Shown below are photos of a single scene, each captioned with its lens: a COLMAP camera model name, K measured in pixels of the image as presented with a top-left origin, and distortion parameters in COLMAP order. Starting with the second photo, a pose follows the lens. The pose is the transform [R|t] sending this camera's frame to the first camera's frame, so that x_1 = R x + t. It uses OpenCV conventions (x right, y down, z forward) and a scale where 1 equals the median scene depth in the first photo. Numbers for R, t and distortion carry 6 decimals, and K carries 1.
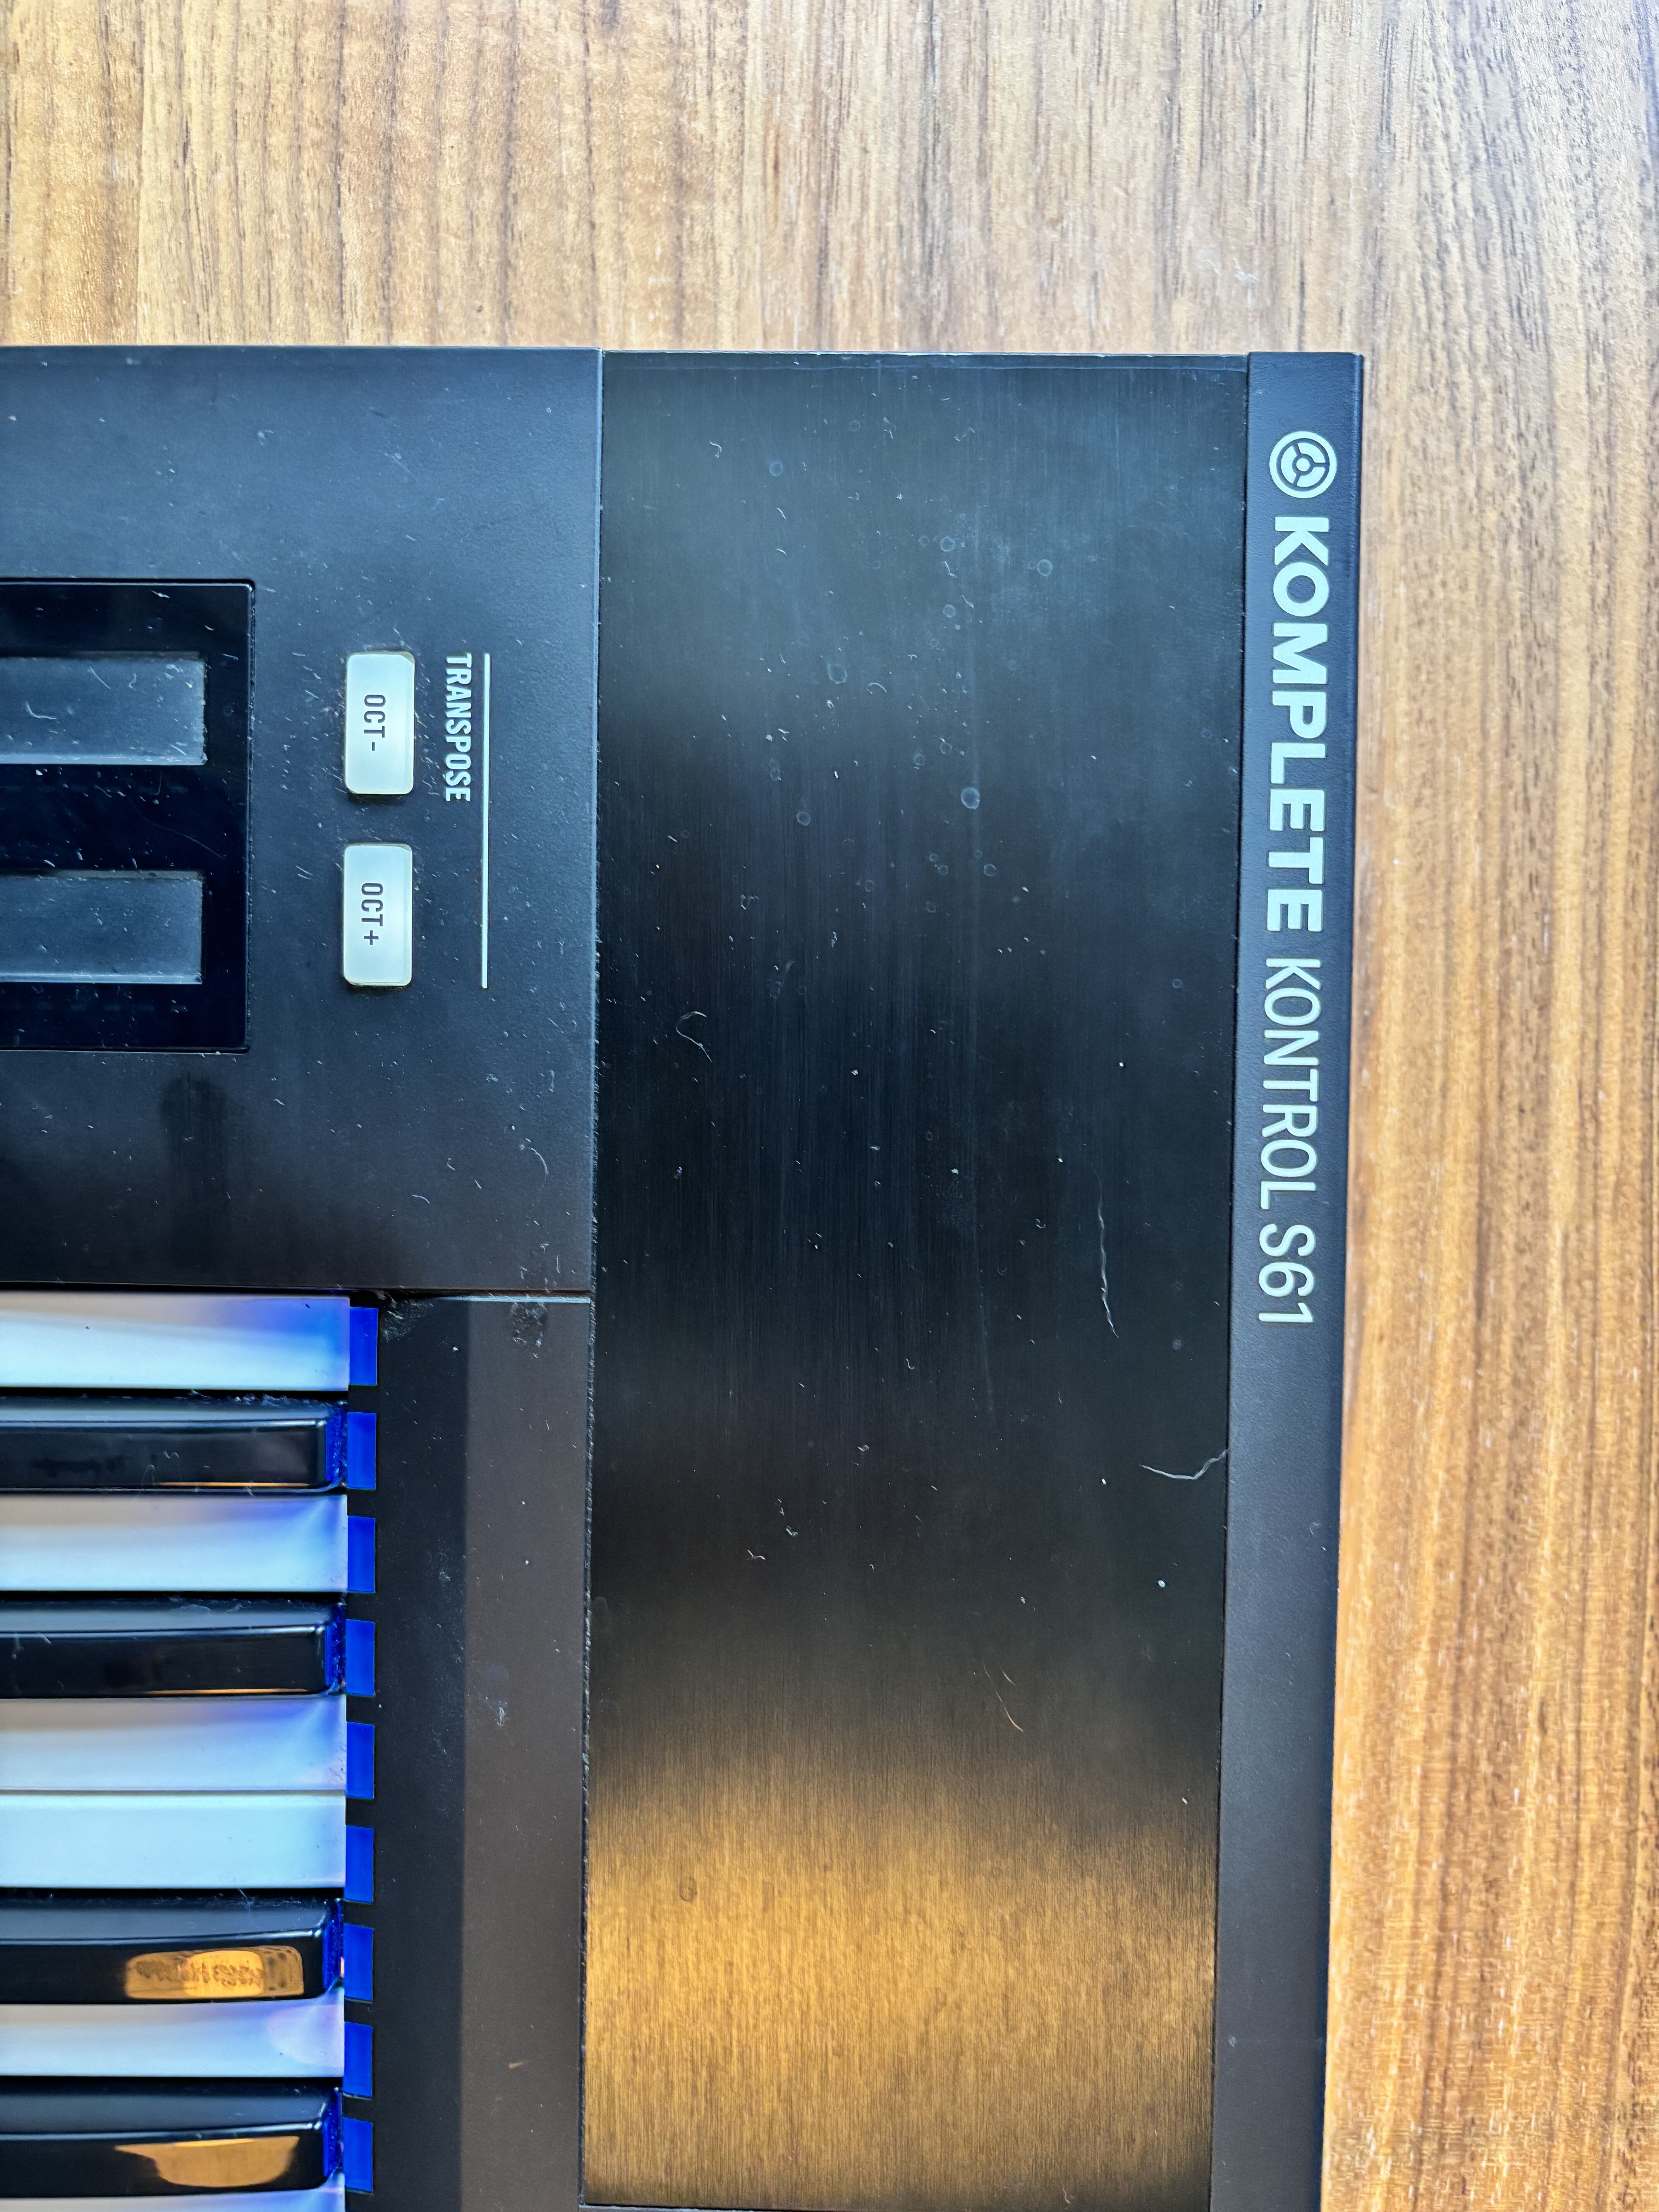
lens RADIAL K [[1702.5, 0, 878.8], [0, 1702.5, 1102.4], [0, 0, 1]] dist [0.020696, -0.048440]
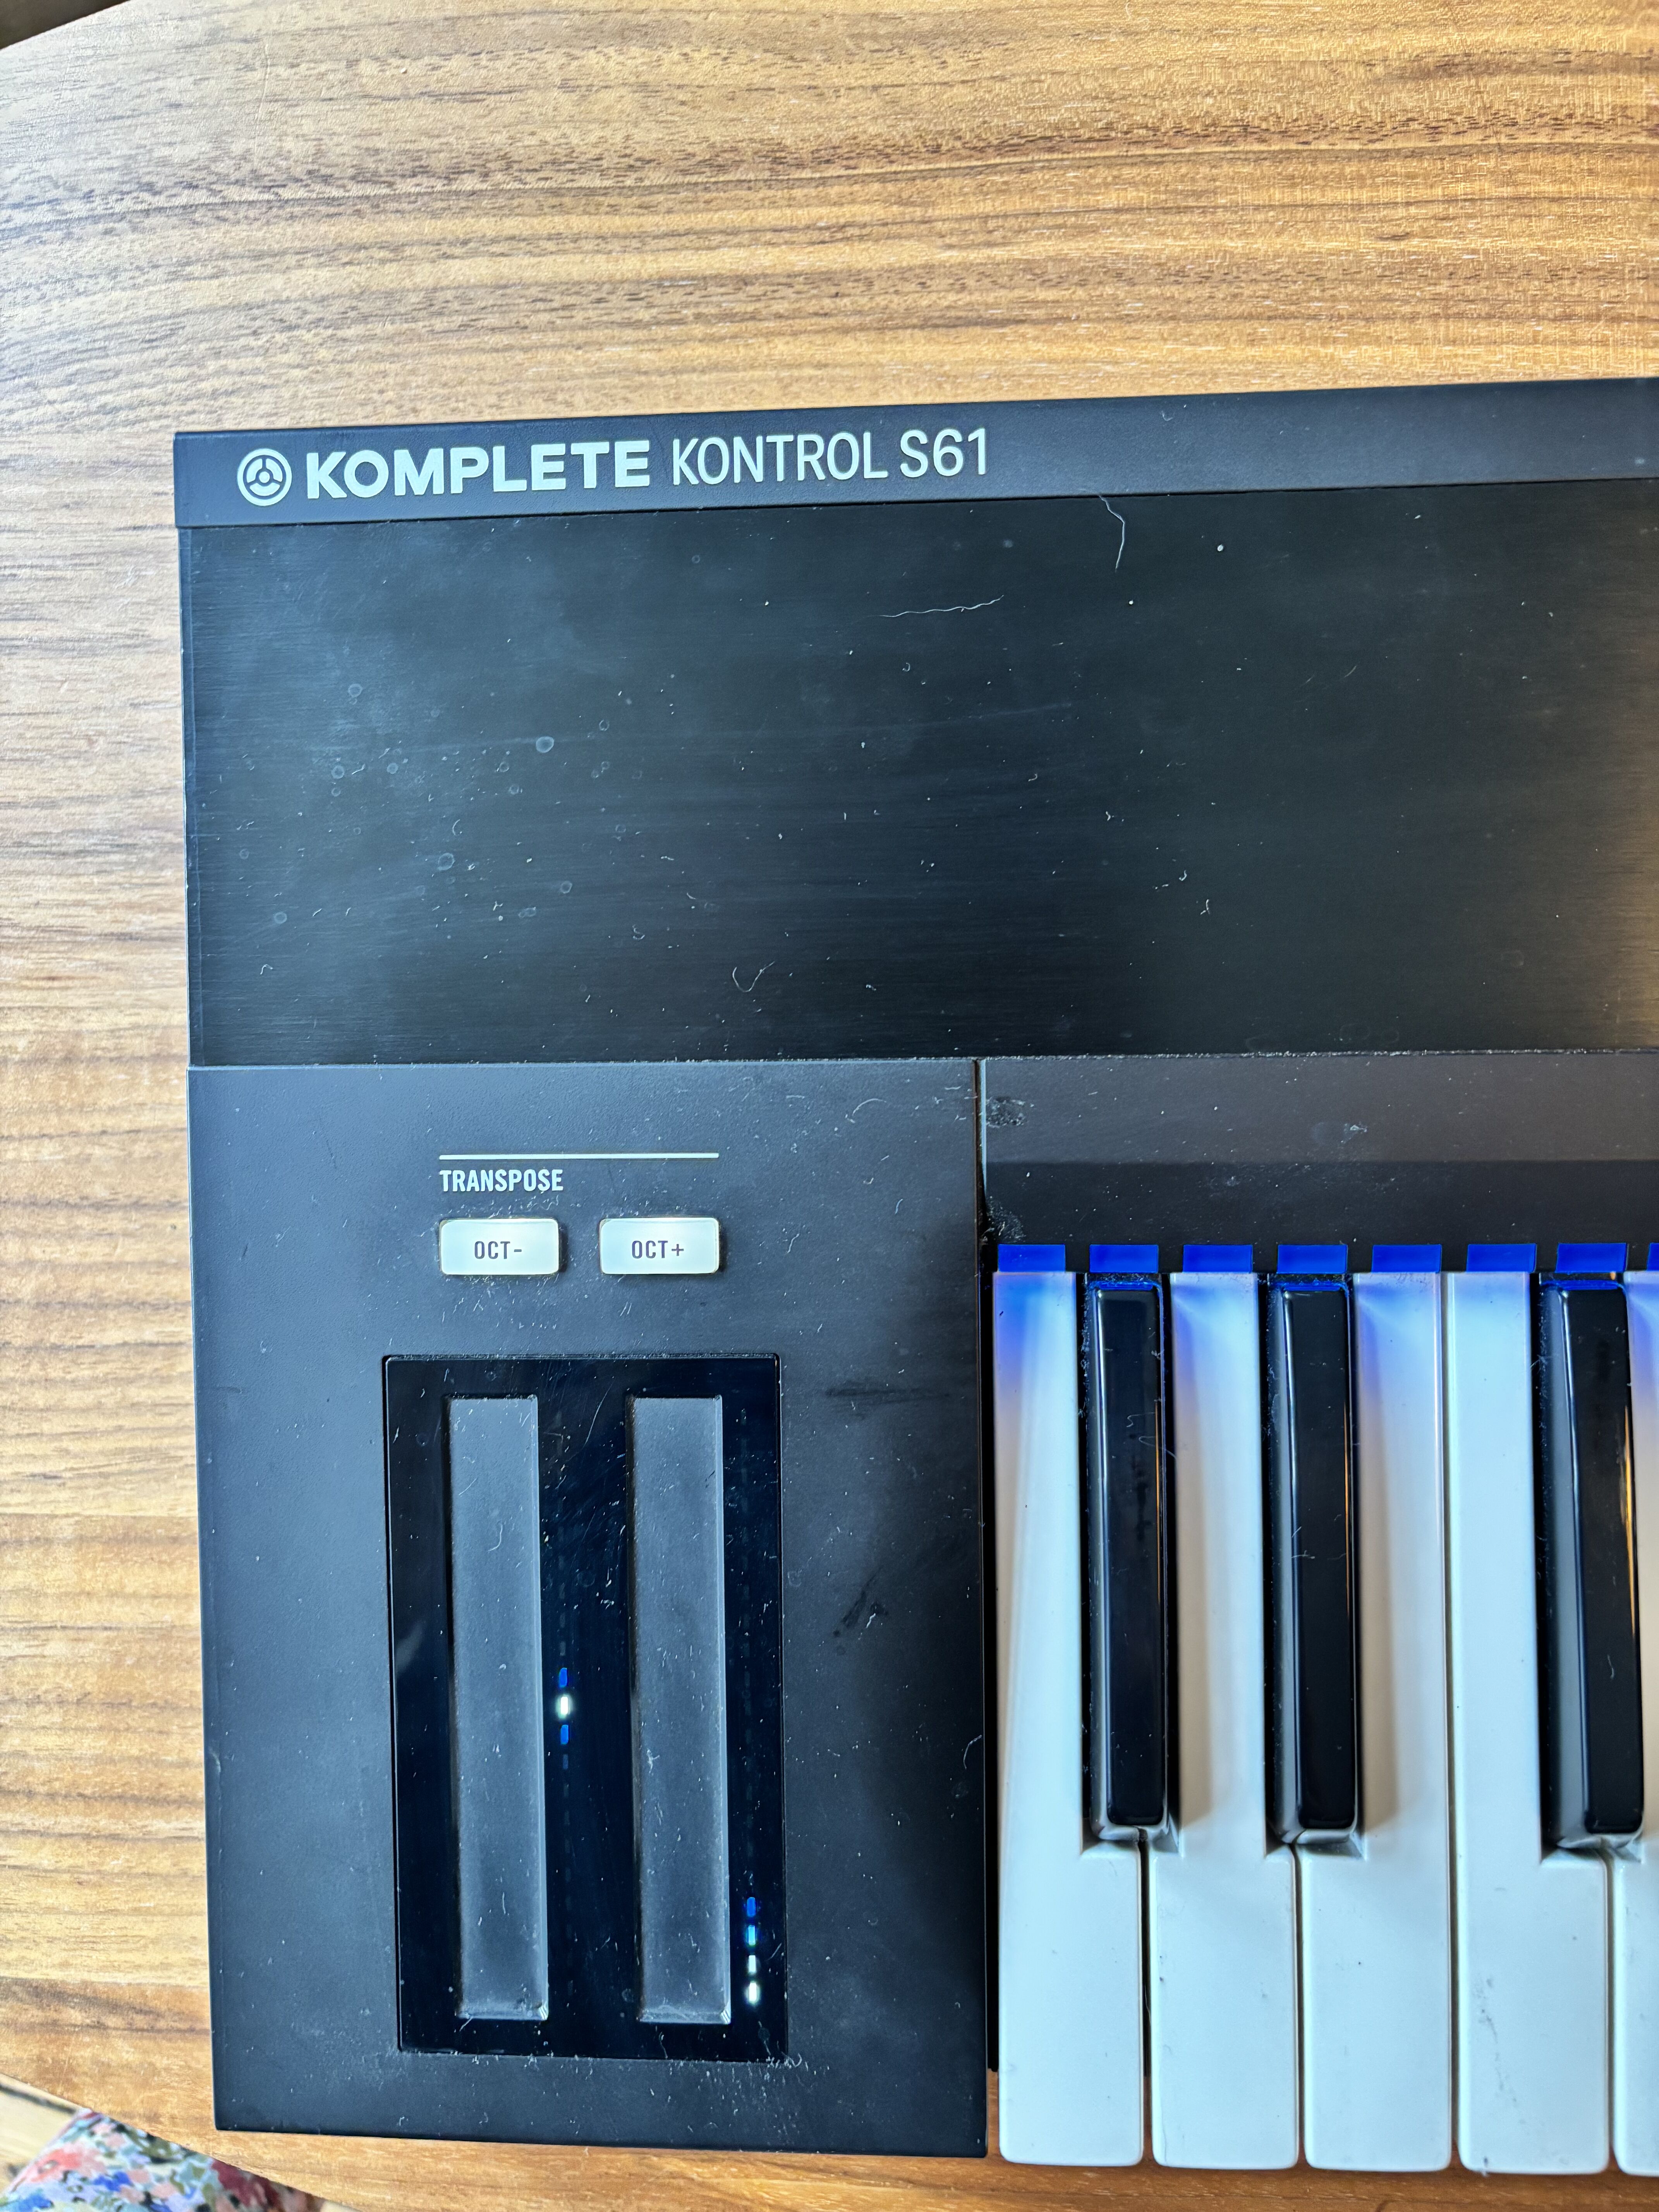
lens RADIAL K [[1702.5, 0, 827.7], [0, 1702.5, 1087.8], [0, 0, 1]] dist [0.020696, -0.048440]
pose [[-0.025890, -0.999640, -0.007006, -0.140400], [0.995243, -0.025116, -0.094134, 0.094029], [0.093924, -0.009409, 0.995535, -0.124052]]
